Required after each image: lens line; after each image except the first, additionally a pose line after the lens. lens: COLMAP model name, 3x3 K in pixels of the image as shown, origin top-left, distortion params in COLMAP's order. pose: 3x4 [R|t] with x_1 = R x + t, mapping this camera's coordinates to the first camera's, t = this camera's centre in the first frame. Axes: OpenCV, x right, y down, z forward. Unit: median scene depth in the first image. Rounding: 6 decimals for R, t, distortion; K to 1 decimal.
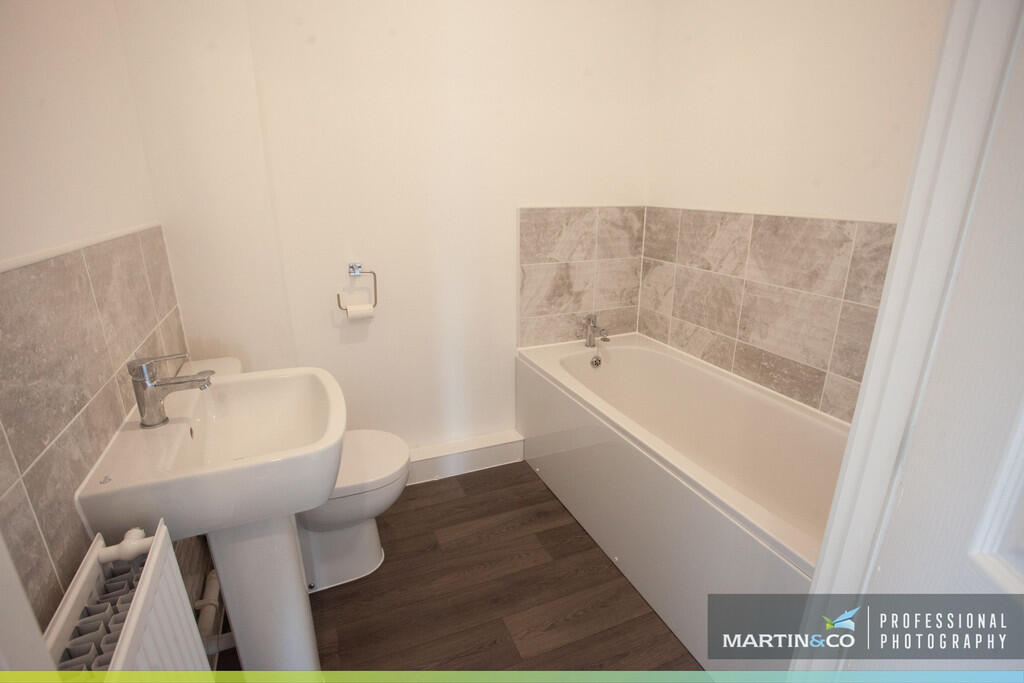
lens RADIAL K [[501.1, 0, 506.6], [0, 501.1, 346.4], [0, 0, 1]] dist [-0.072168, 0.035964]
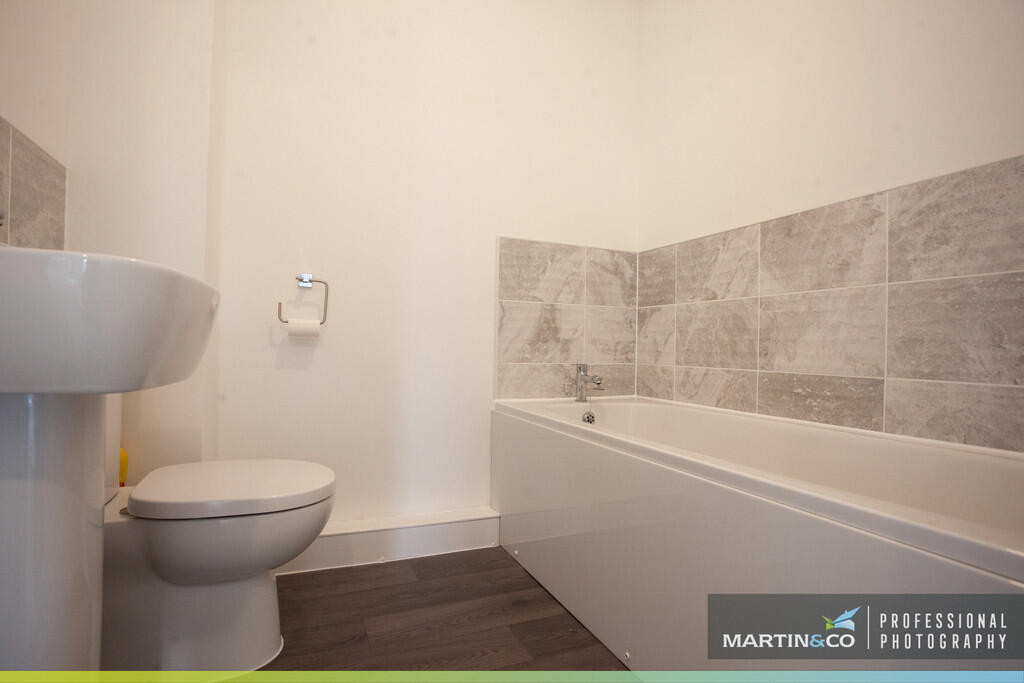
lens RADIAL K [[501.1, 0, 506.6], [0, 501.1, 346.4], [0, 0, 1]] dist [-0.072168, 0.035964]
pose [[0.999628, 0.023917, 0.013119, 0.030510], [-0.018643, 0.950061, -0.311506, 0.185494], [-0.019914, 0.311145, 0.950154, 0.188506]]
